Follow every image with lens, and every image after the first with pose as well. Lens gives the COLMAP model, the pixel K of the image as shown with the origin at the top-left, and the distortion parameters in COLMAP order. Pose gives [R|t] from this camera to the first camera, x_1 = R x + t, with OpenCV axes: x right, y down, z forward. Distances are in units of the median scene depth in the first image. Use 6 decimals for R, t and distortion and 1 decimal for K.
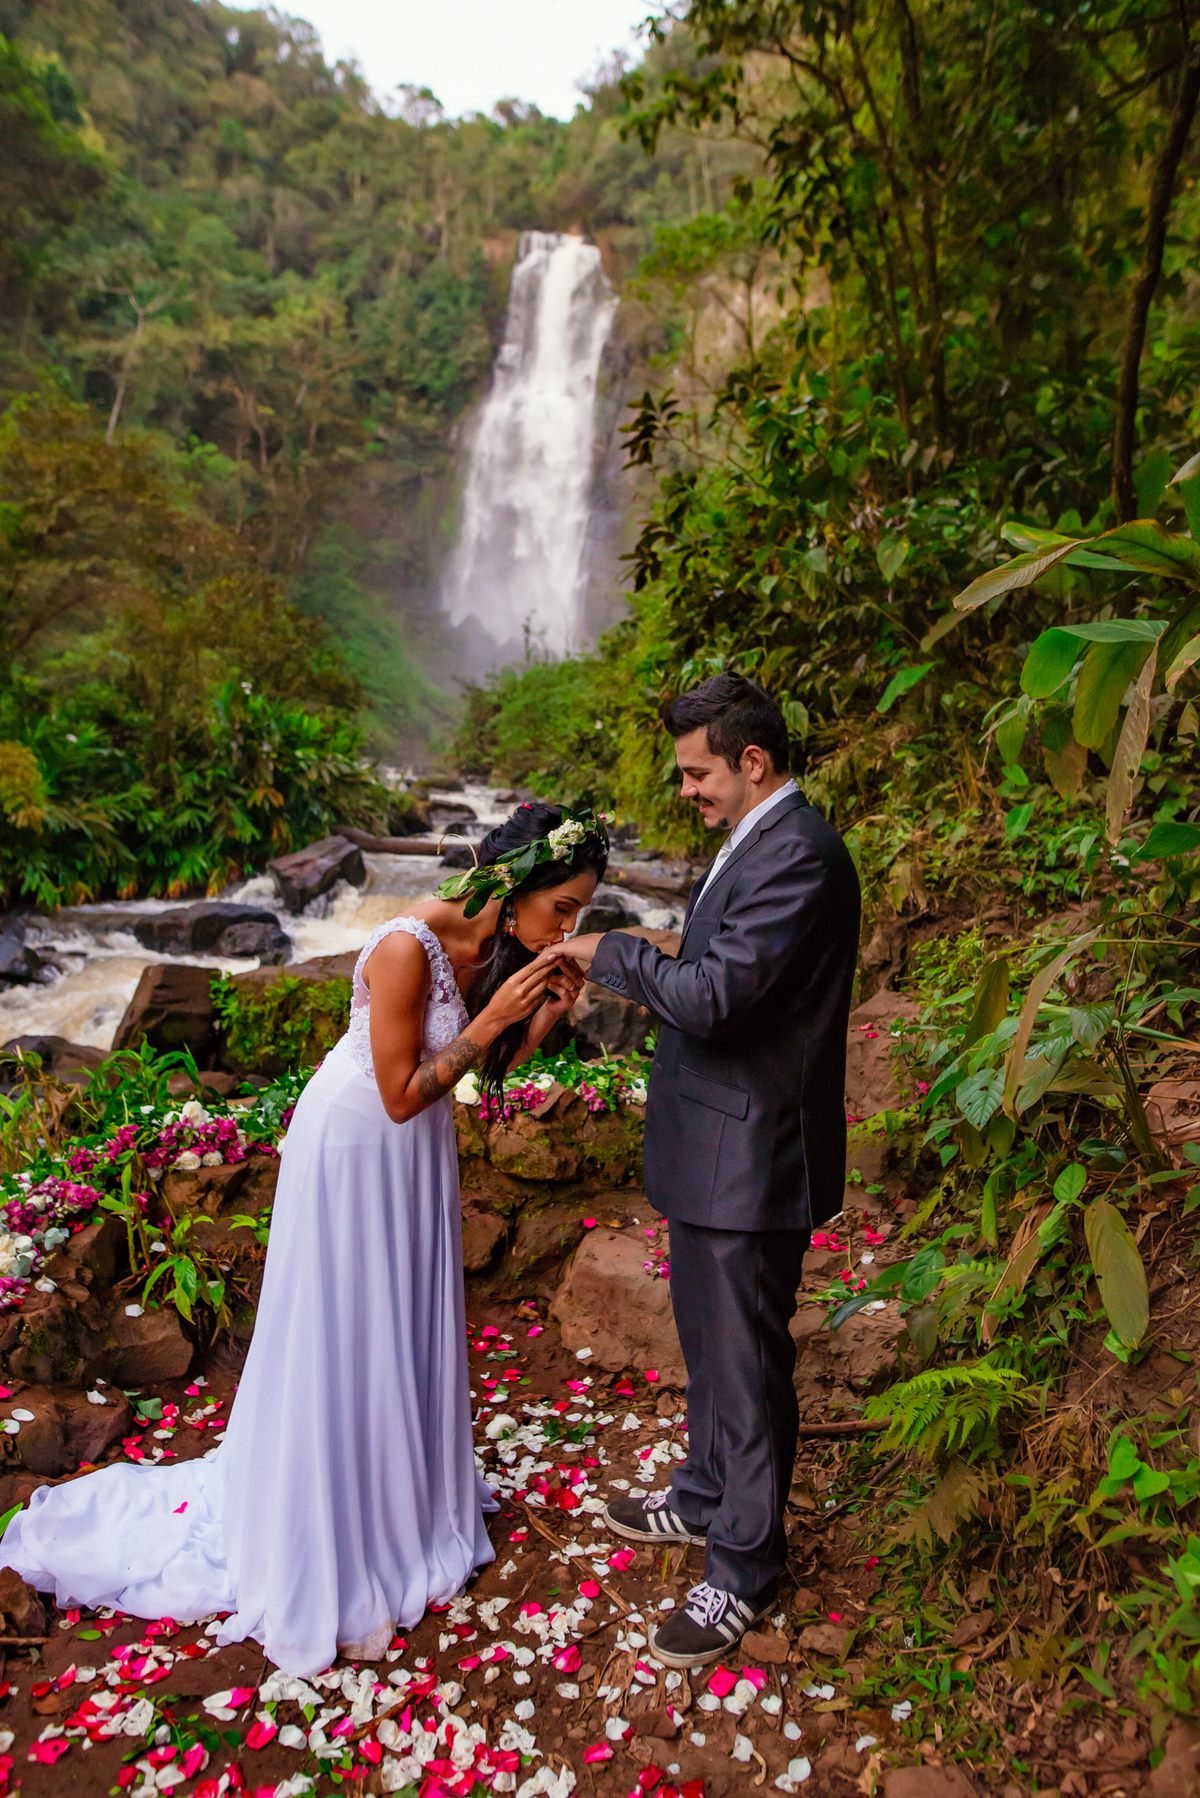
lens RADIAL K [[1231.2, 0, 604.2], [0, 1231.2, 897.2], [0, 0, 1]] dist [-0.050408, 0.042222]
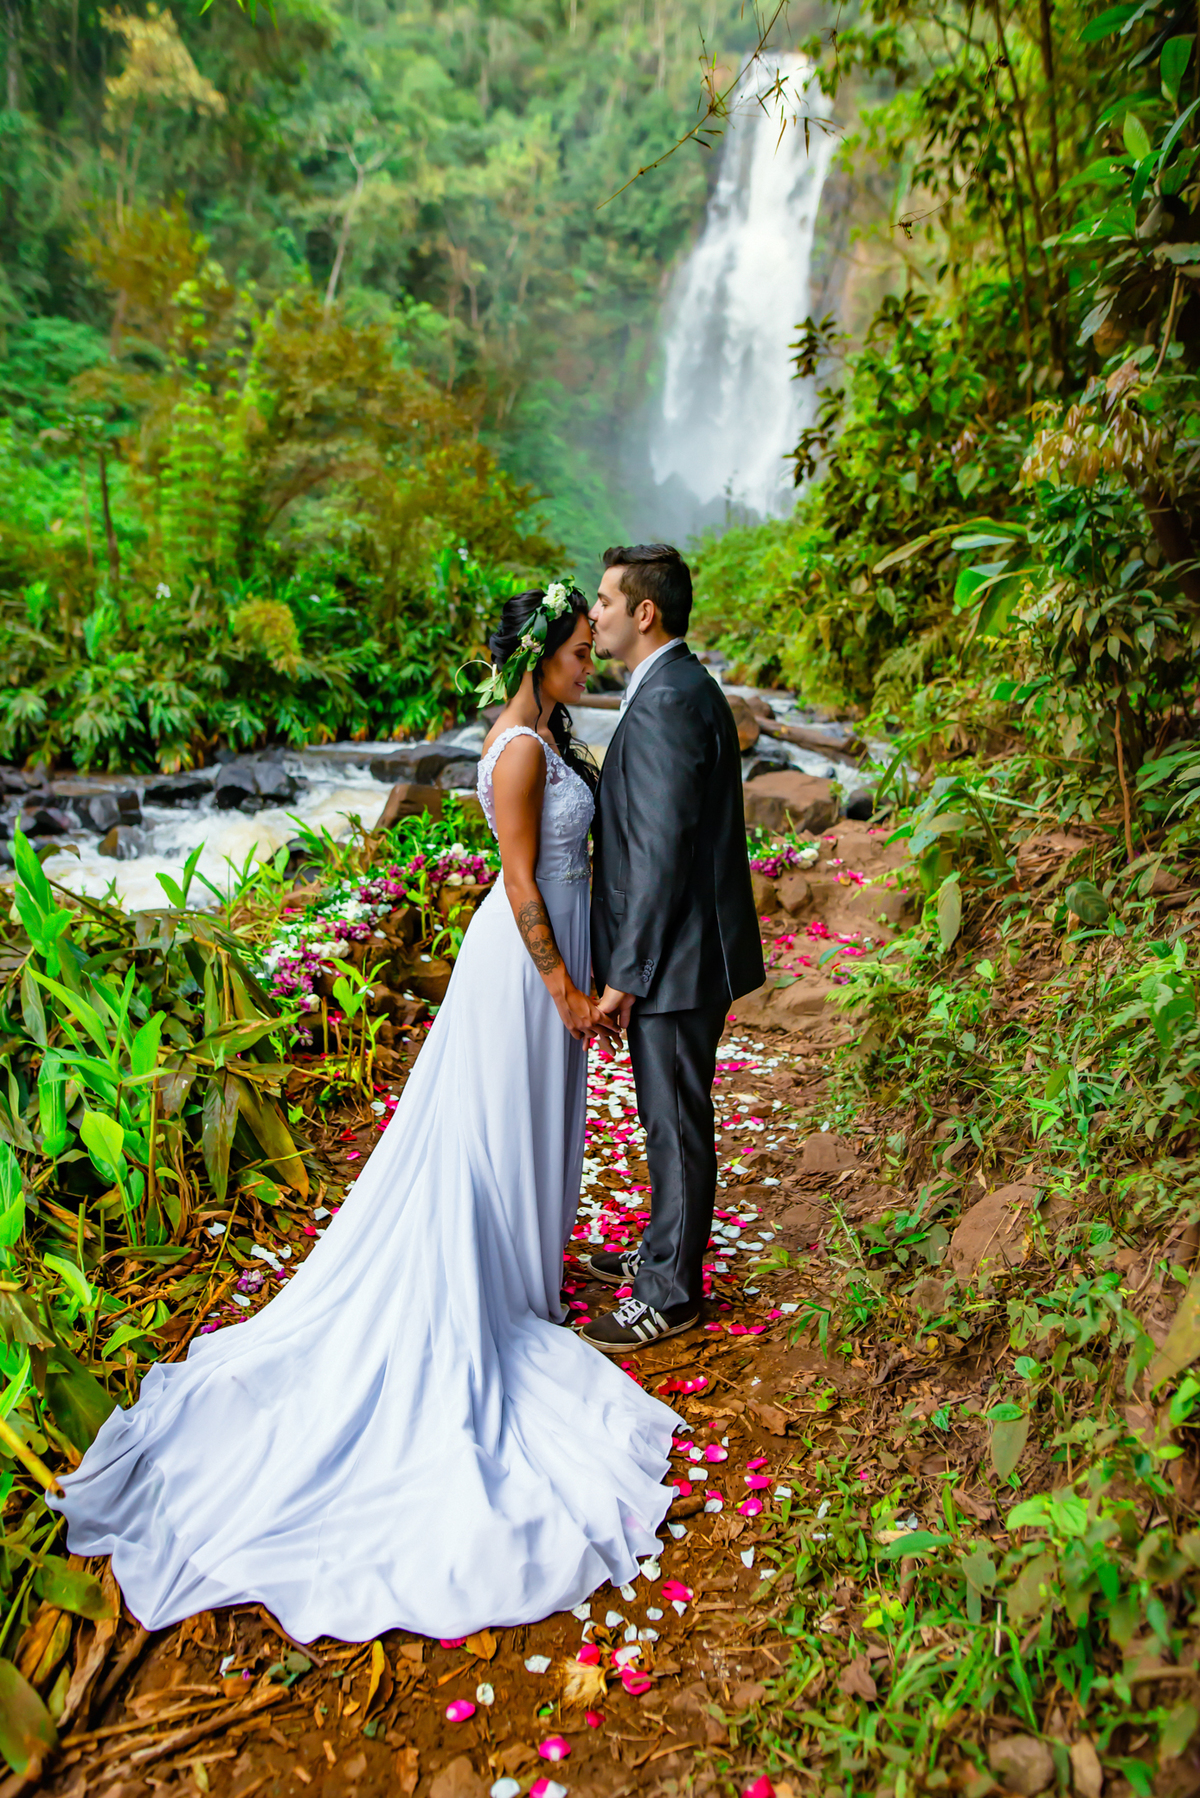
lens RADIAL K [[1269.2, 0, 612.4], [0, 1269.2, 902.6], [0, 0, 1]] dist [-0.055406, 0.054628]
pose [[0.988001, 0.050886, -0.145826, 0.025462], [-0.034896, 0.993298, 0.110185, 0.012153], [0.150455, -0.103774, 0.983155, -0.141259]]
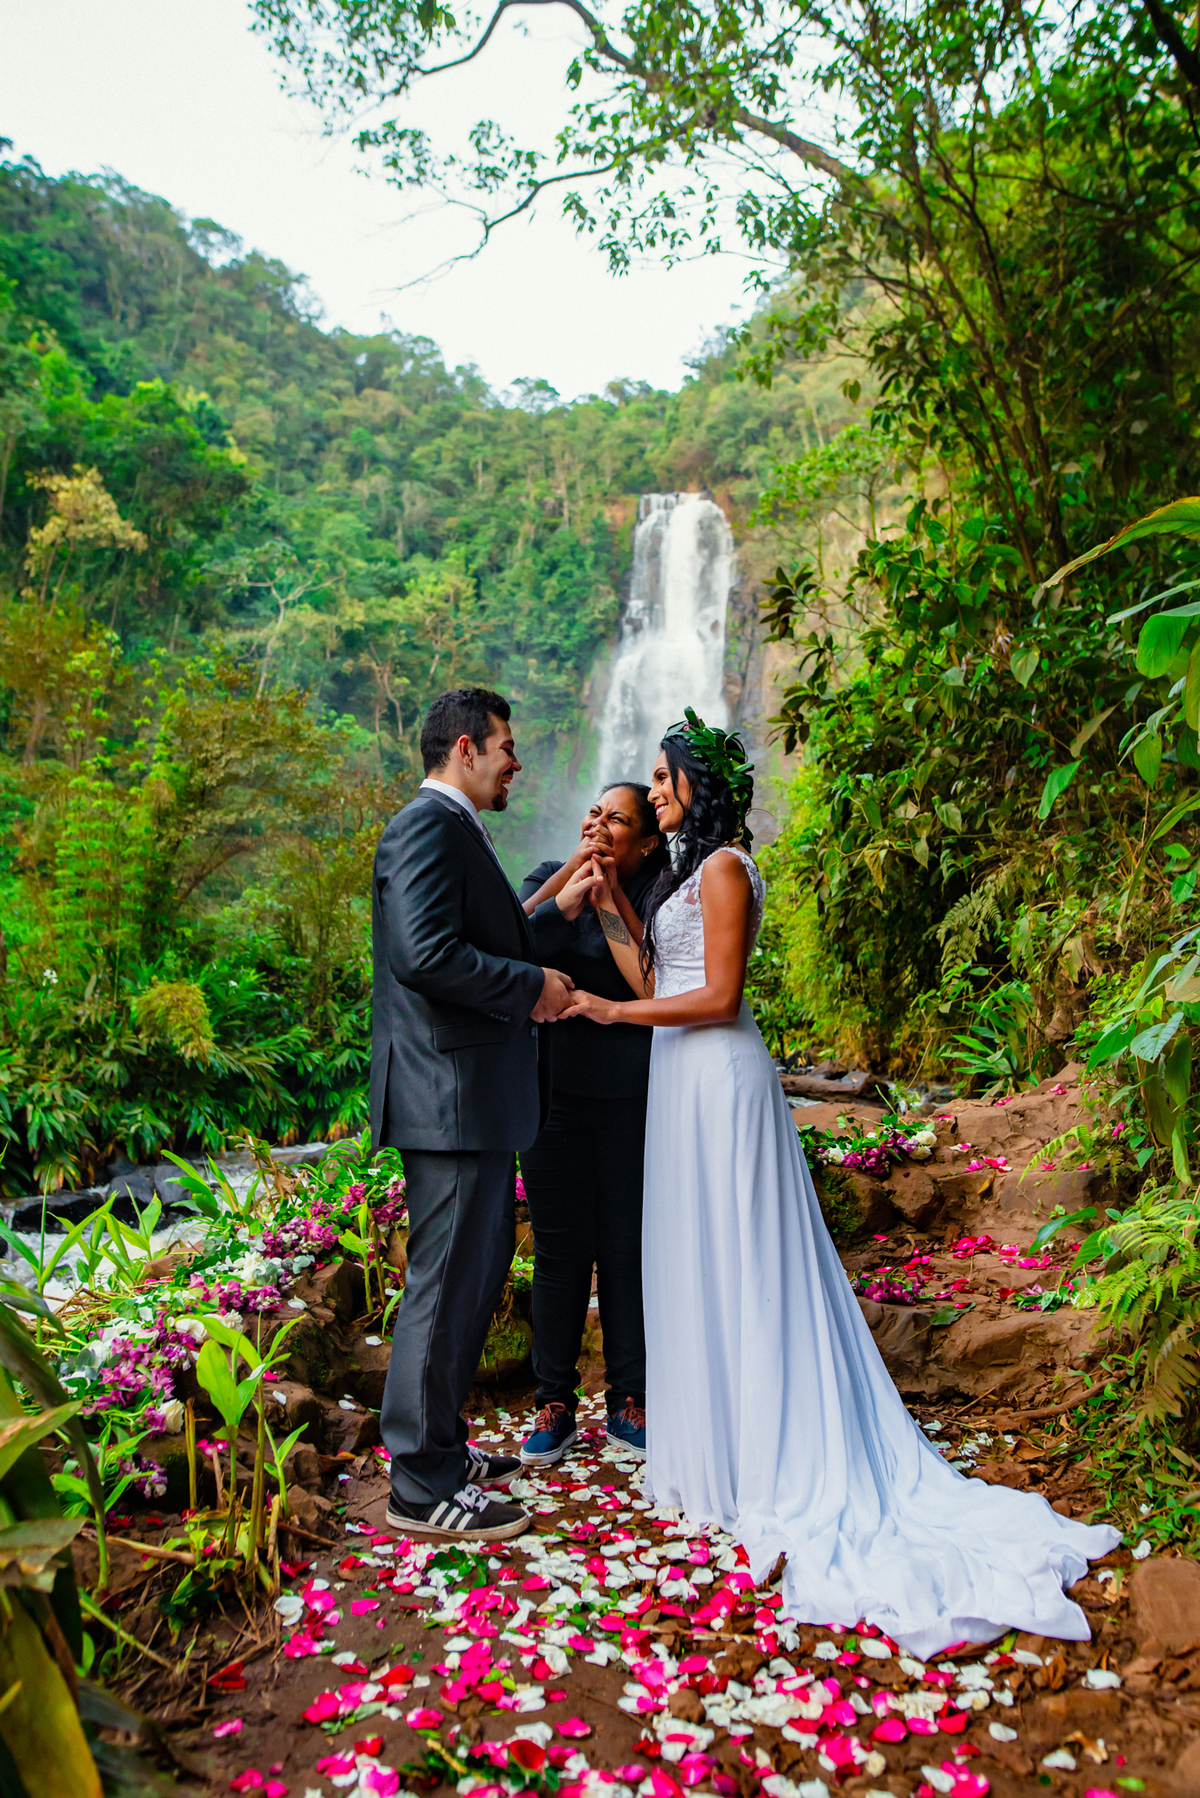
lens RADIAL K [[1337.6, 0, 624.7], [0, 1337.6, 874.5], [0, 0, 1]] dist [-0.061583, 0.066315]
pose [[0.991706, -0.085672, -0.095806, -0.004865], [0.062098, 0.972045, -0.226432, 0.045271], [0.112527, 0.218605, 0.969304, -0.037471]]
